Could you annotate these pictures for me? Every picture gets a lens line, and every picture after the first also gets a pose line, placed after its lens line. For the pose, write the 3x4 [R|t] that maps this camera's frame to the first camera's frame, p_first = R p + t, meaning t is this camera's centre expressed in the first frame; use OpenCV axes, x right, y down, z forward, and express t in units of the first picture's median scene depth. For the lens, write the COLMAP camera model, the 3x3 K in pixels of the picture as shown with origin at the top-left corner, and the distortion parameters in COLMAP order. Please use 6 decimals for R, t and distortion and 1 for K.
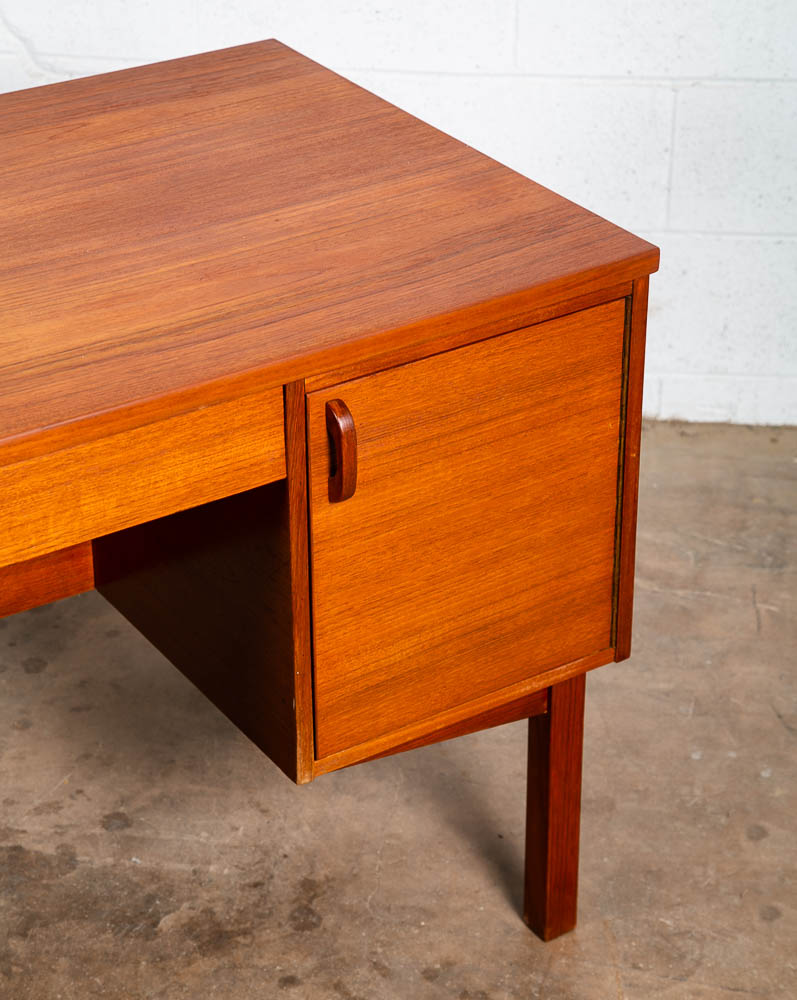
lens RADIAL K [[2331.4, 0, 374.3], [0, 2331.4, 477.2], [0, 0, 1]] dist [0.180293, 0.000000]
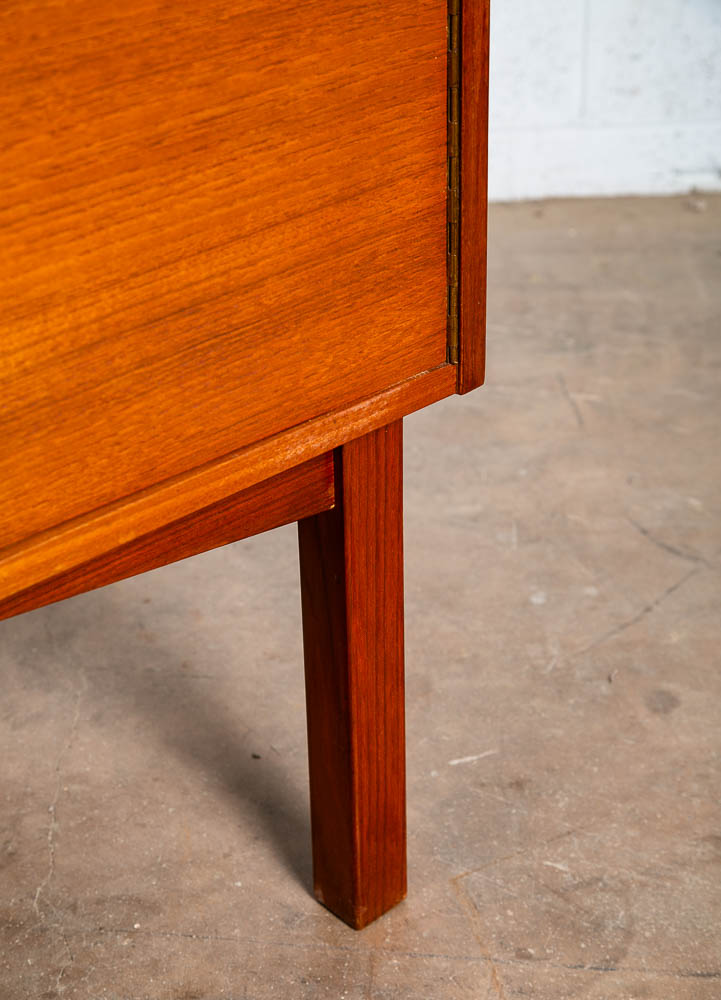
lens RADIAL K [[1927.9, 0, 375.8], [0, 1927.9, 600.6], [0, 0, 1]] dist [0.143756, 0.000000]
pose [[0.984553, -0.106059, 0.139312, 0.020958], [0.095555, 0.992200, 0.080058, 0.083111], [-0.146716, -0.065509, 0.987007, 0.551166]]
